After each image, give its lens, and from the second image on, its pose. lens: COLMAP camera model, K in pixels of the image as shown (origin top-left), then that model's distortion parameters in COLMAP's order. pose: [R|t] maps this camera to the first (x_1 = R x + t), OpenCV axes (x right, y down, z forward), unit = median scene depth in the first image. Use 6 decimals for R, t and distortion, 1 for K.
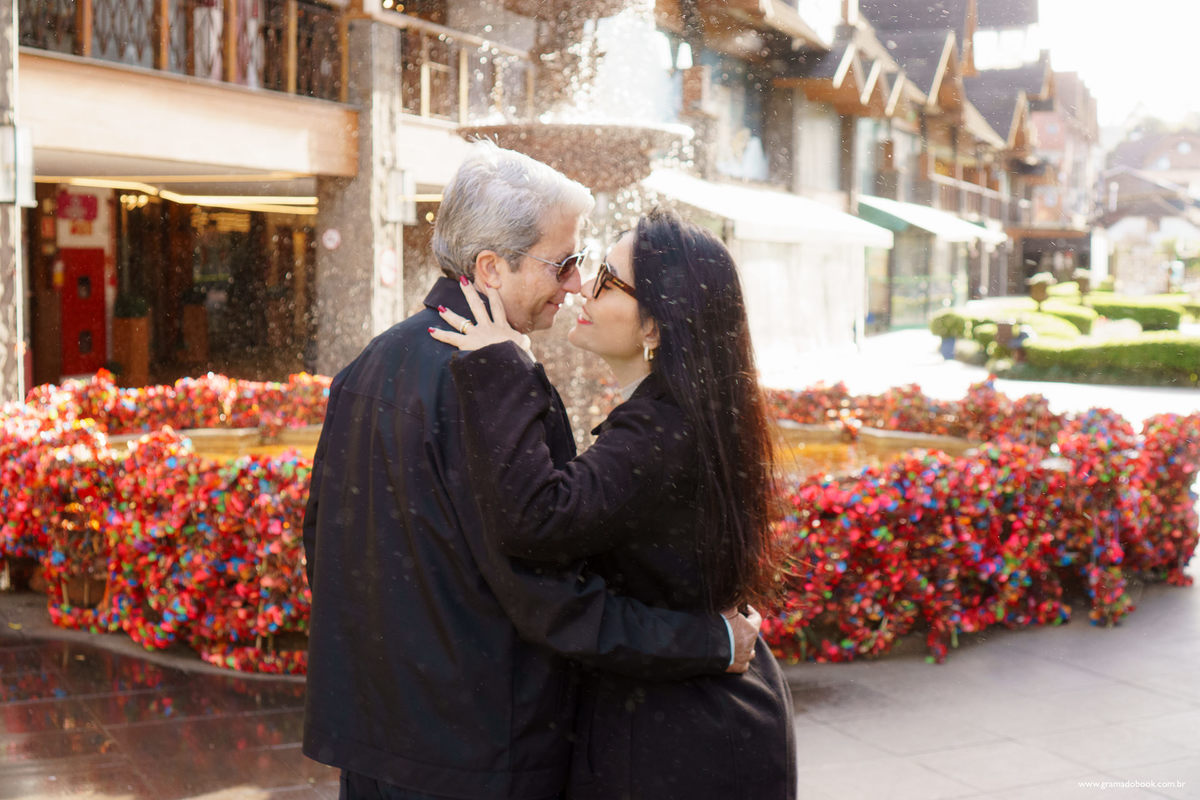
lens RADIAL K [[1787.7, 0, 600.0], [0, 1787.7, 400.0], [0, 0, 1]] dist [-0.010952, -0.048569]
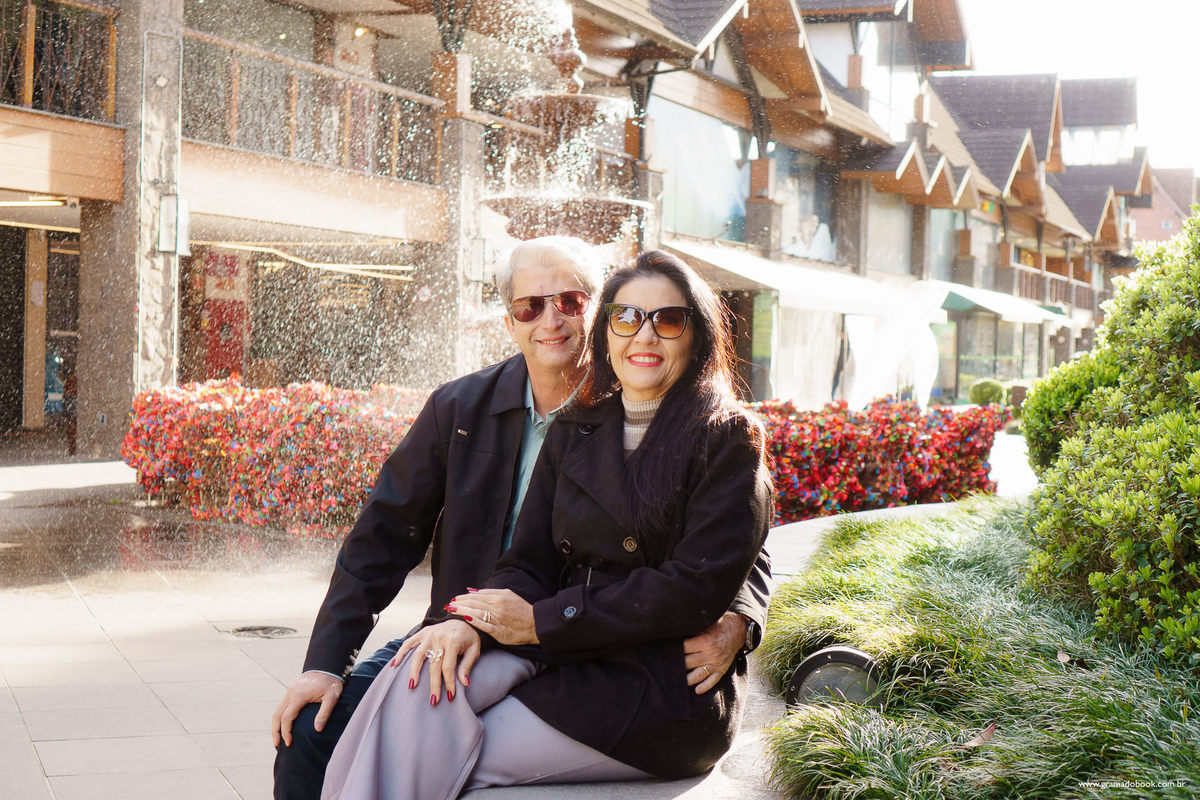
lens RADIAL K [[1787.7, 0, 600.0], [0, 1787.7, 400.0], [0, 0, 1]] dist [-0.010952, -0.048569]
pose [[0.996820, 0.024779, -0.075734, 0.127056], [-0.028469, 0.998440, -0.048033, 0.074479], [0.074426, 0.050037, 0.995970, -0.414040]]
